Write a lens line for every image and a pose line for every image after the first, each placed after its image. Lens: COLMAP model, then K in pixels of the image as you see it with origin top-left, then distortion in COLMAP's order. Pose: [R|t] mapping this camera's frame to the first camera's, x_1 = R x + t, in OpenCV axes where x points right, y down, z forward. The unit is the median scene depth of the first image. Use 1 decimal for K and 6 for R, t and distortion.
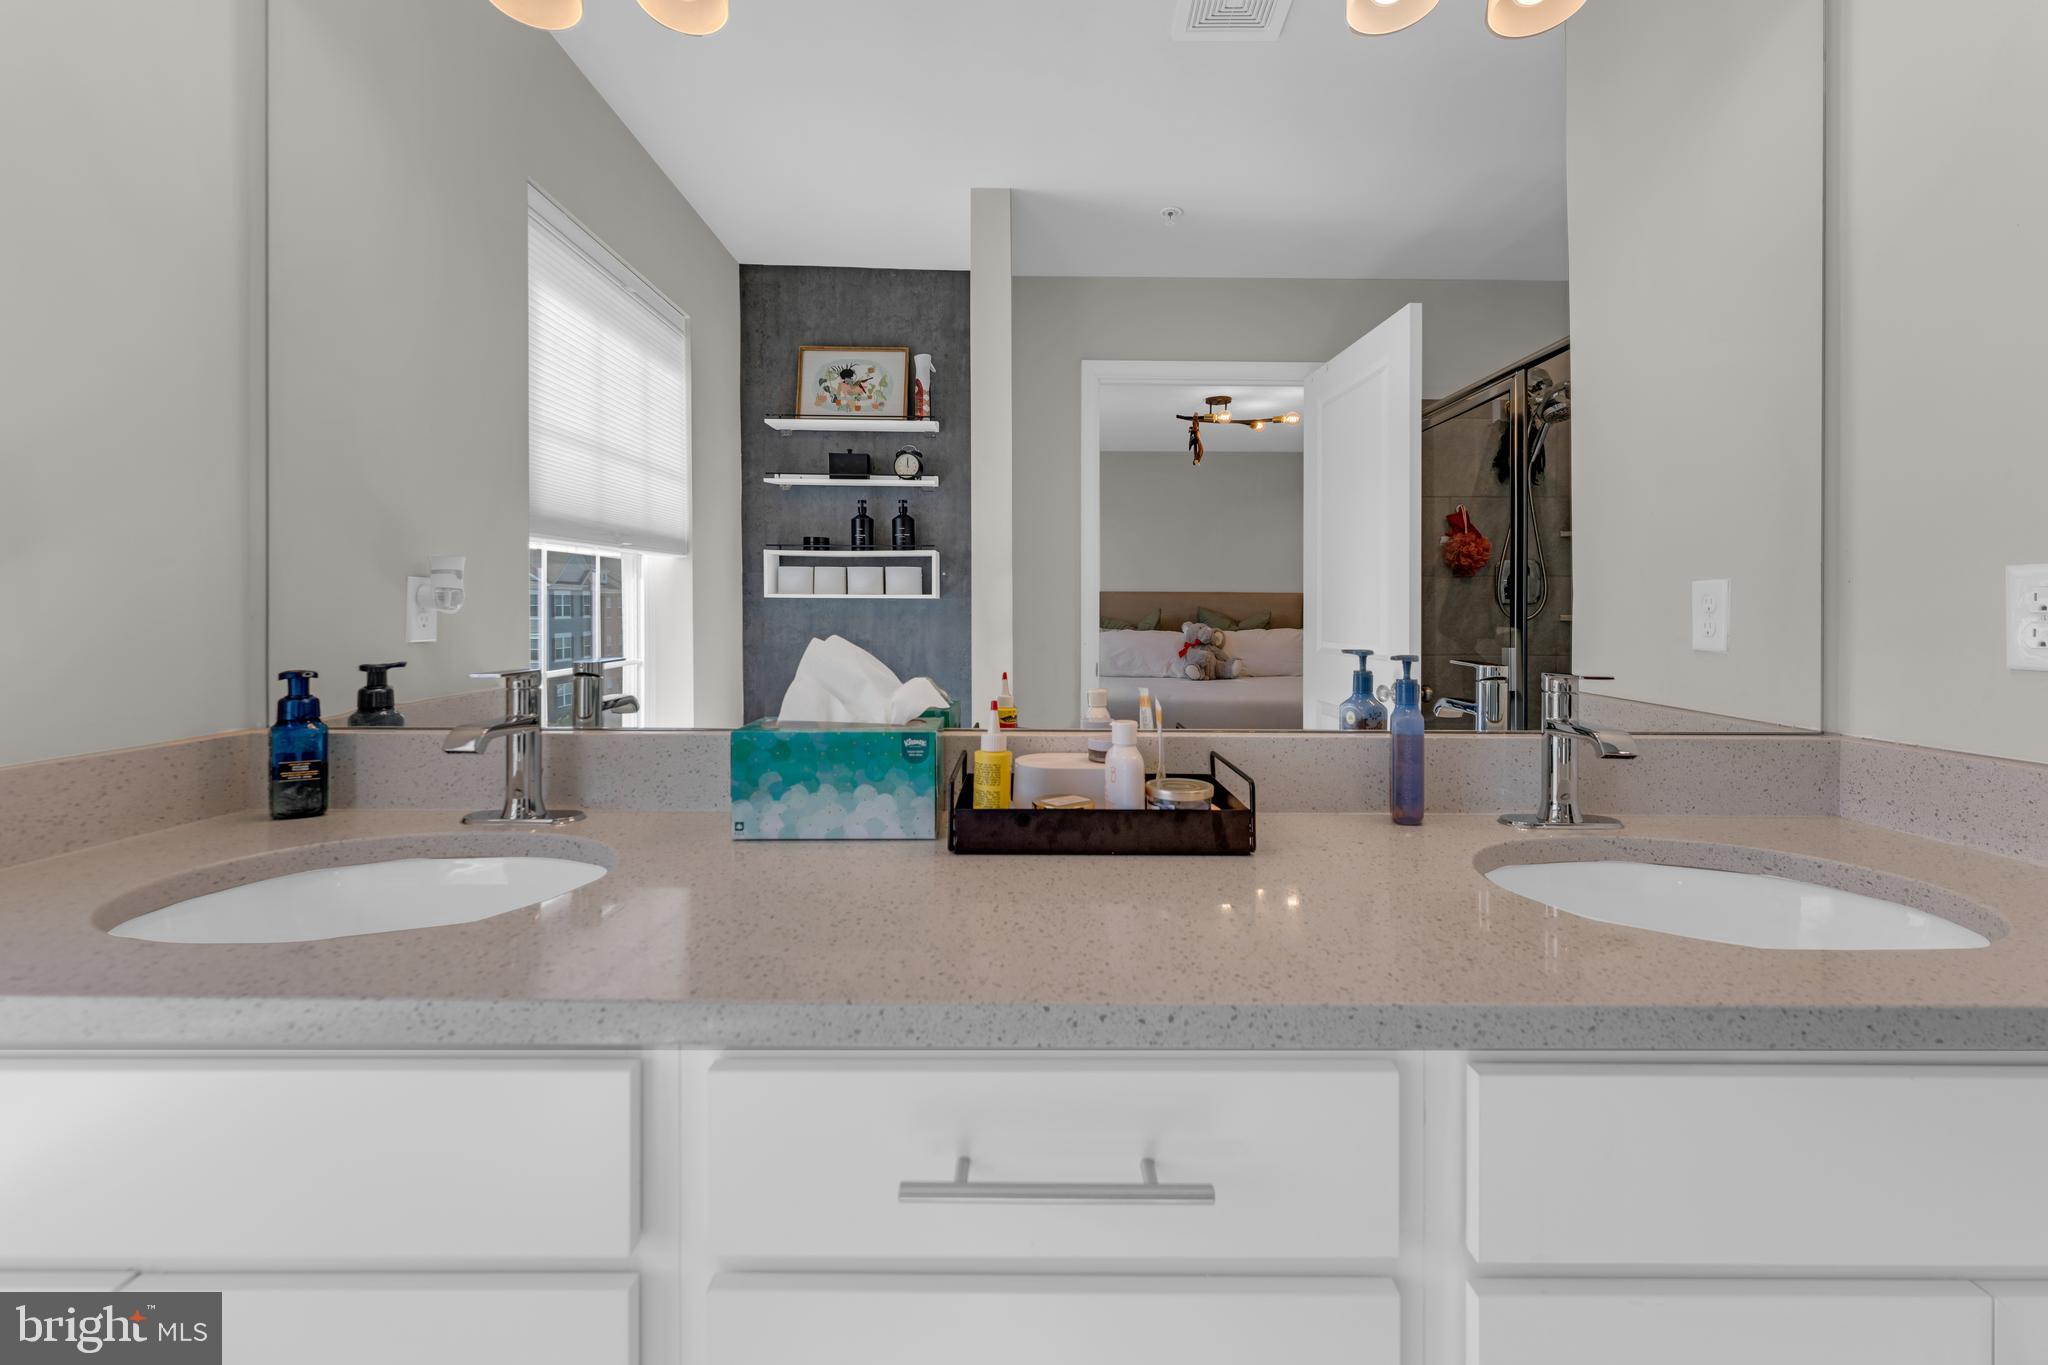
lens RADIAL K [[885.4, 0, 1025.8], [0, 885.4, 622.0], [0, 0, 1]] dist [0.003649, 0.000119]
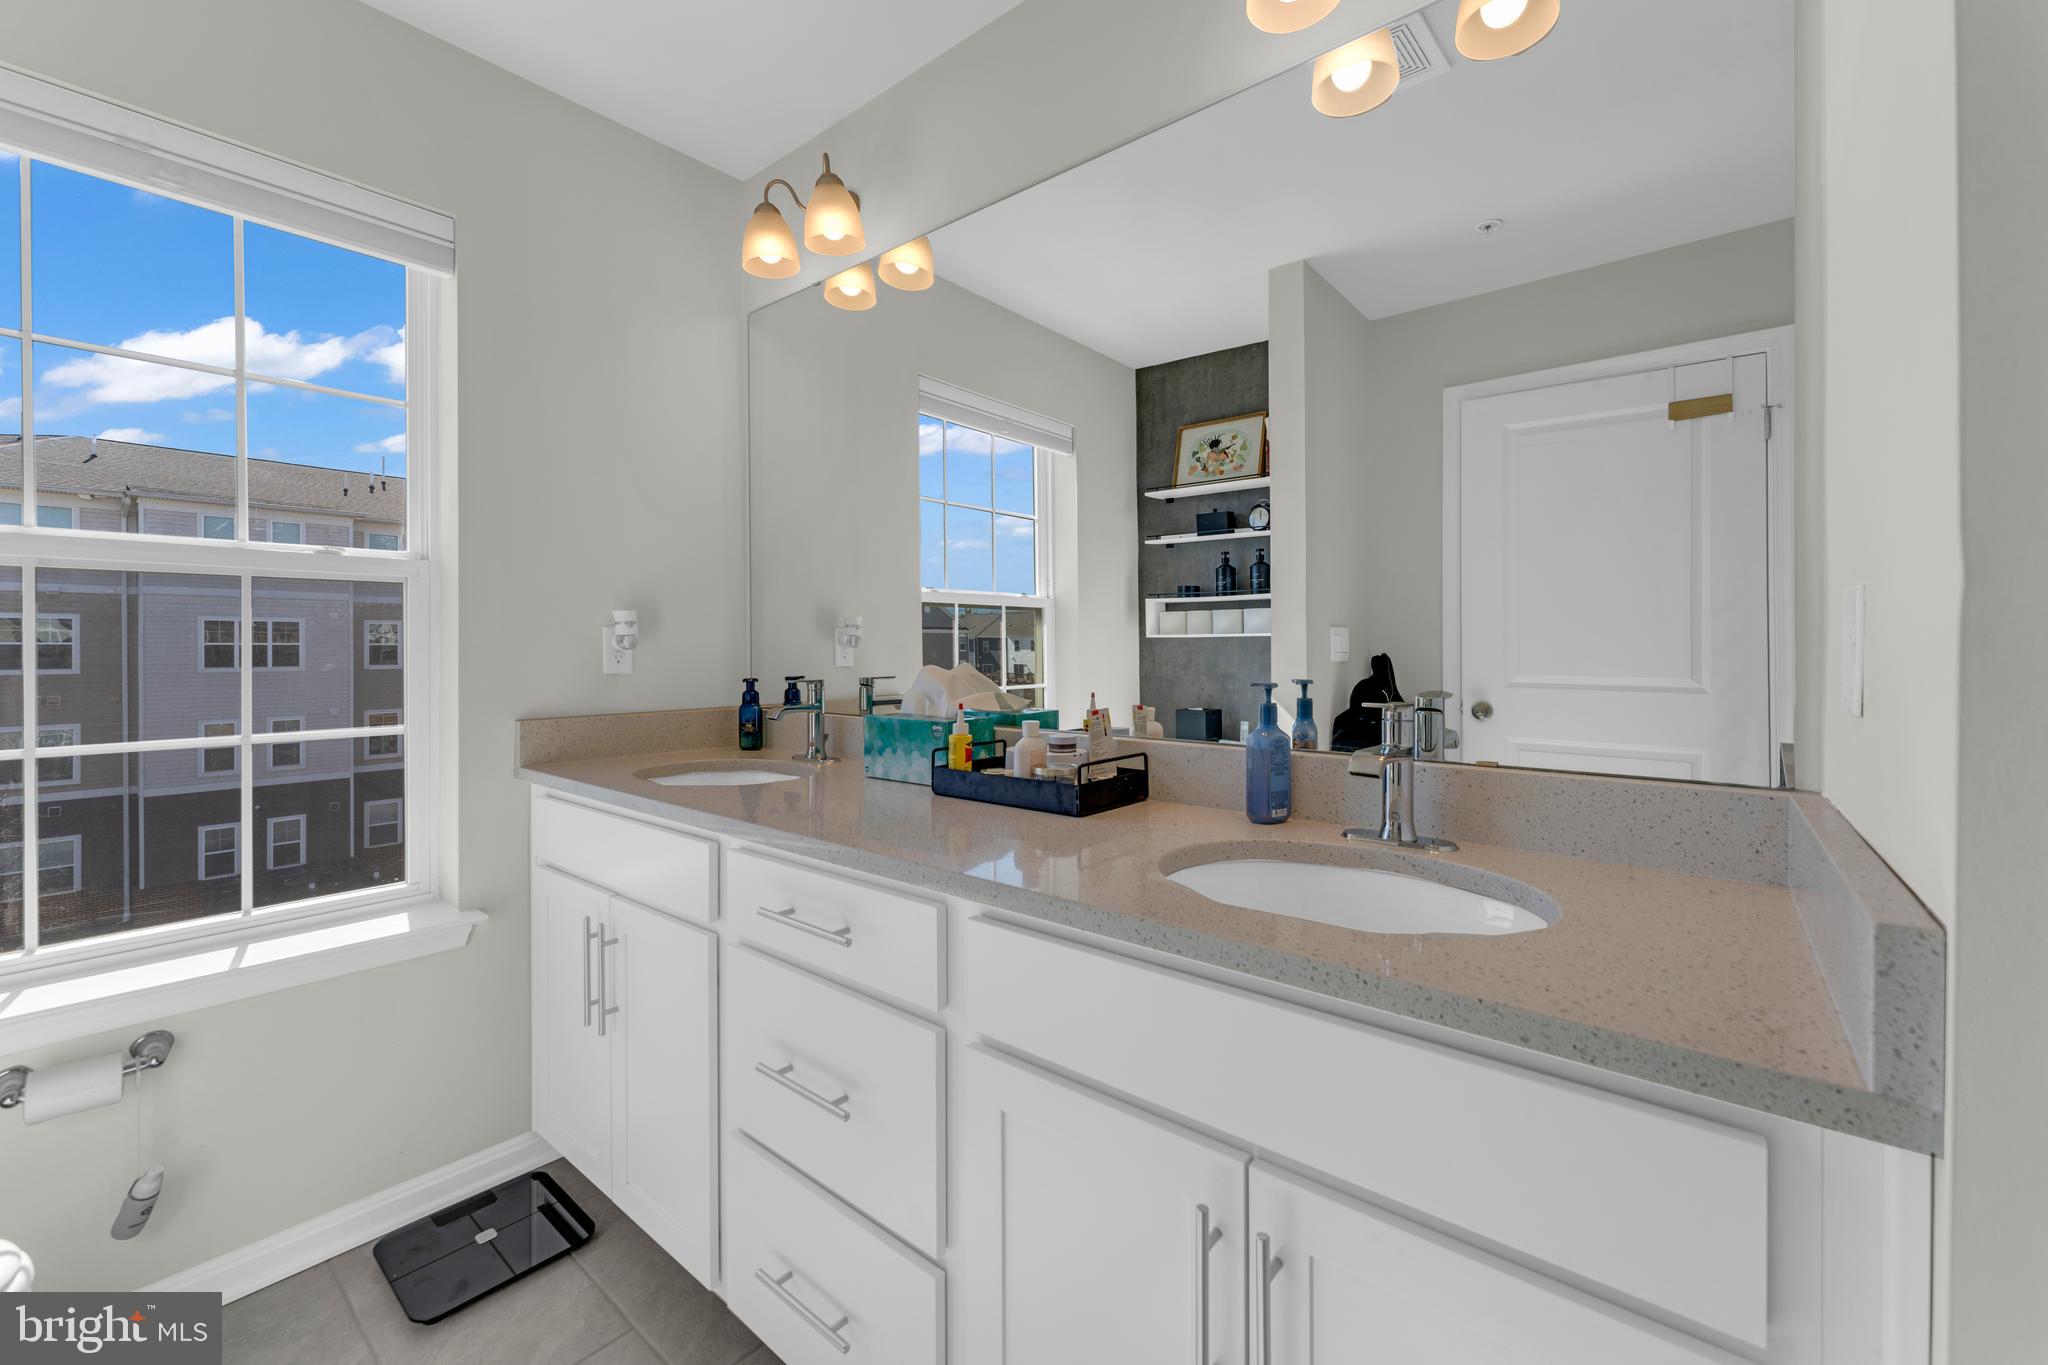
lens RADIAL K [[899.7, 0, 1024.8], [0, 899.7, 667.0], [0, 0, 1]] dist [-0.001409, -0.000227]
pose [[0.747391, 0.009428, -0.664317, 0.402246], [-0.004776, 0.999950, 0.008818, 0.003099], [0.664367, -0.003417, 0.747399, -0.048761]]
